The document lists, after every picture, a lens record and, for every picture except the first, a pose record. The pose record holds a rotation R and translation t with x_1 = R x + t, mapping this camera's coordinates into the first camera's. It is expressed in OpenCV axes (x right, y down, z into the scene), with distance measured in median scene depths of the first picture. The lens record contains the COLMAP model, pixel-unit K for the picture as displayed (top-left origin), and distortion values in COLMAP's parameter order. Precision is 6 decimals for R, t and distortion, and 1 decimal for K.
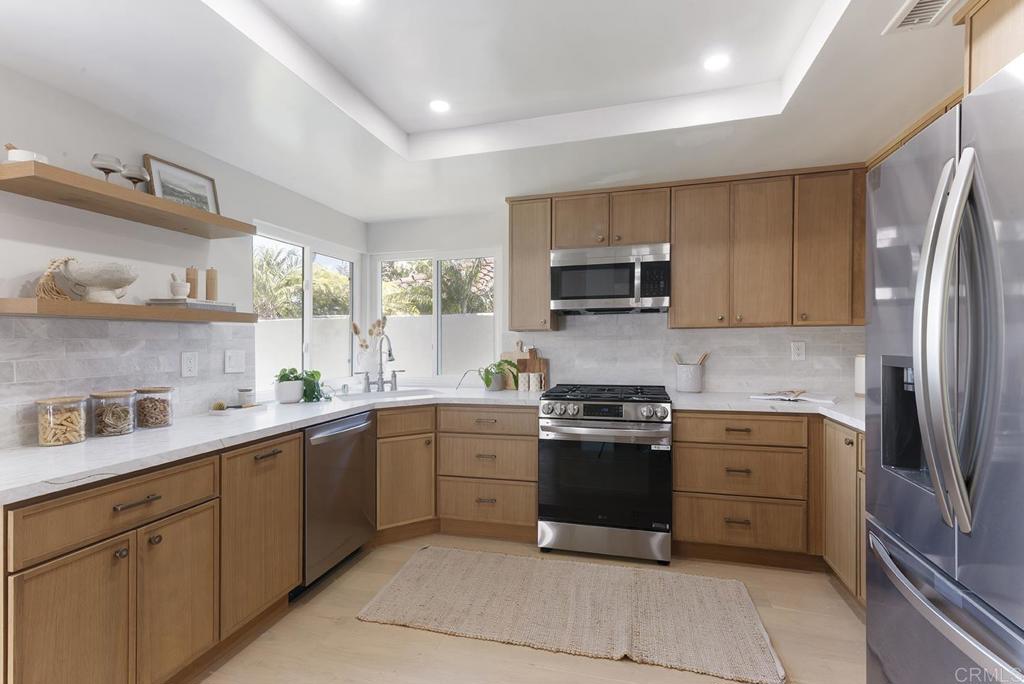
lens RADIAL K [[461.6, 0, 510.0], [0, 461.6, 343.7], [0, 0, 1]] dist [0.013905, -0.003042]
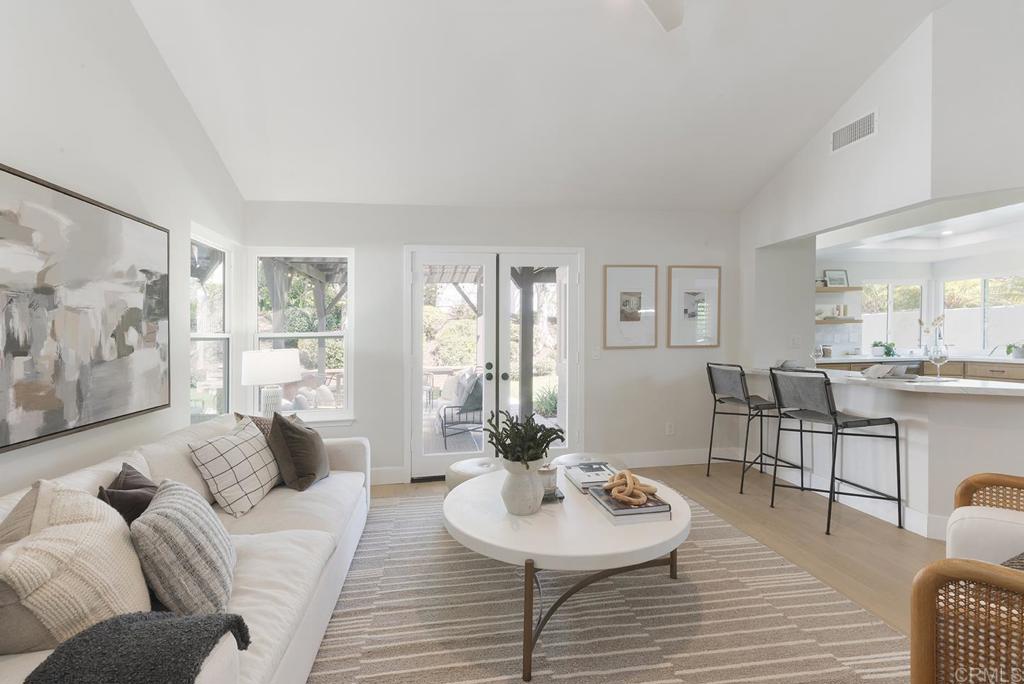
lens RADIAL K [[461.6, 0, 511.3], [0, 461.6, 340.0], [0, 0, 1]] dist [0.013905, -0.003042]
pose [[0.411431, 0.016274, -0.911296, 0.903164], [0.005528, 0.999778, 0.020350, -0.011273], [0.911424, -0.013410, 0.411249, -1.657283]]
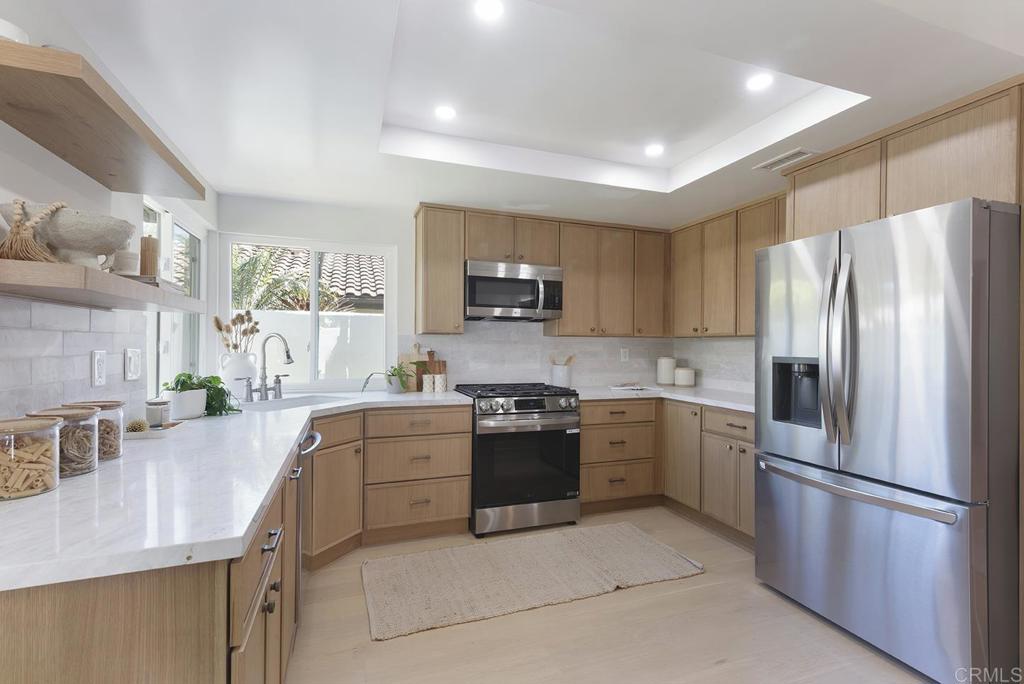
lens RADIAL K [[461.6, 0, 510.1], [0, 461.6, 344.8], [0, 0, 1]] dist [0.013905, -0.003042]
pose [[0.819482, 0.018303, 0.572813, -0.495574], [-0.014670, 0.999832, -0.010960, 0.006620], [-0.572917, 0.000578, 0.819613, 0.066360]]
